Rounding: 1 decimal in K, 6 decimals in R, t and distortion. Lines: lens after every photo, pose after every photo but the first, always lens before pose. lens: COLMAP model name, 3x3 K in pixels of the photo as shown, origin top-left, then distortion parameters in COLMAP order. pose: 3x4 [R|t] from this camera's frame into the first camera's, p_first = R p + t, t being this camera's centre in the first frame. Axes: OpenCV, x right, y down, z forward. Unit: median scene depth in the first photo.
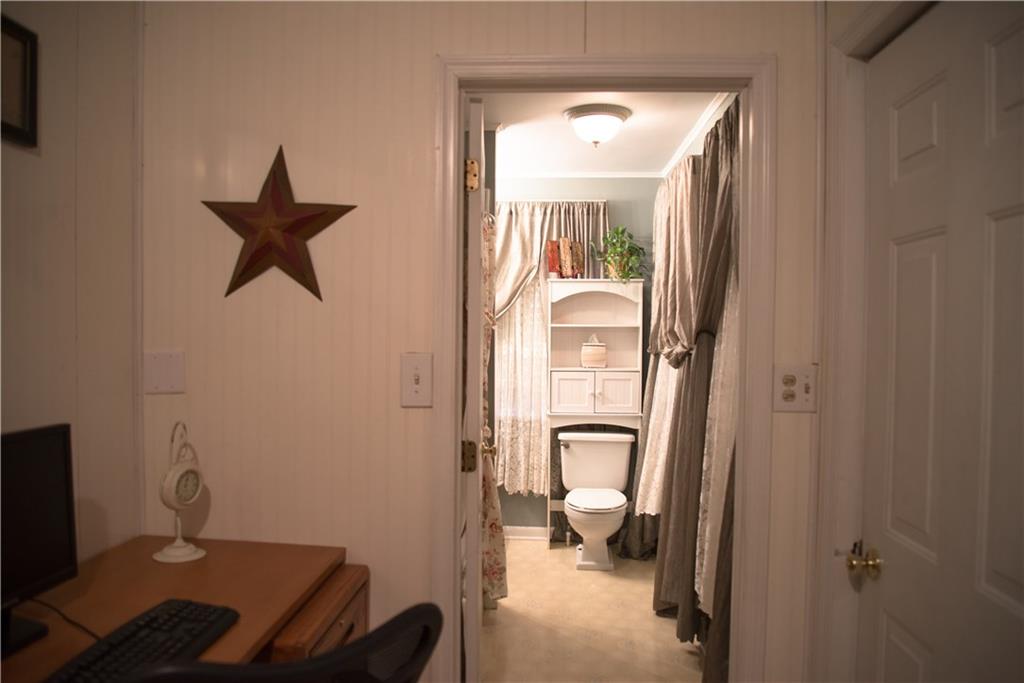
lens RADIAL K [[720.9, 0, 512.1], [0, 720.9, 337.6], [0, 0, 1]] dist [-0.087358, 0.022453]
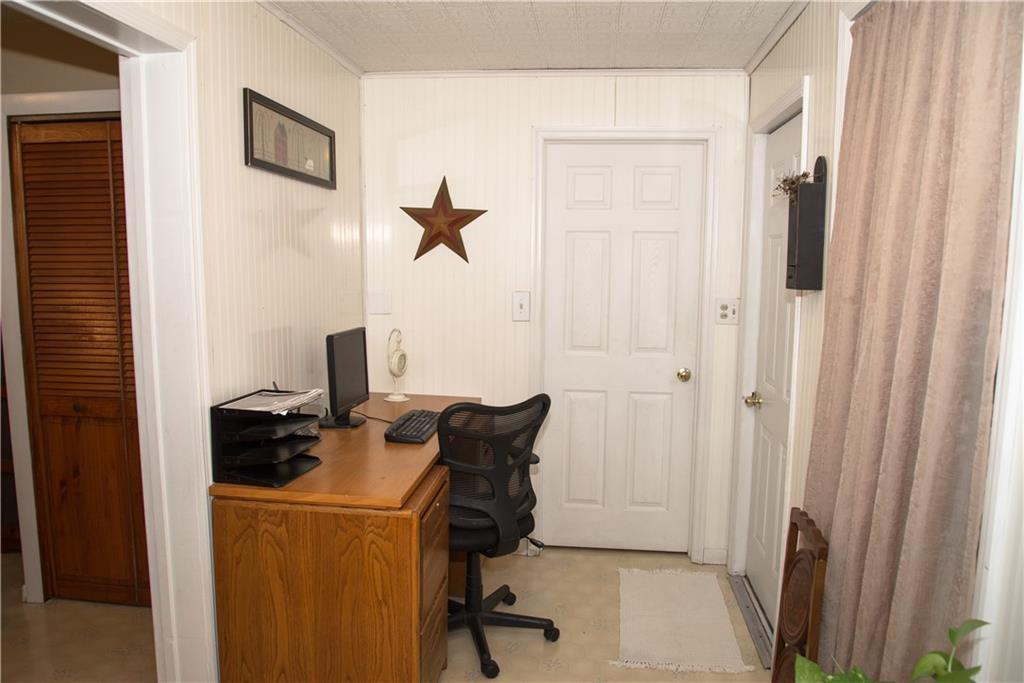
lens RADIAL K [[720.9, 0, 509.4], [0, 720.9, 346.8], [0, 0, 1]] dist [-0.087358, 0.022453]
pose [[0.997900, 0.005102, -0.064578, -0.043356], [0.002052, 0.993904, 0.110232, -0.041133], [0.064747, -0.110133, 0.991806, -0.835588]]
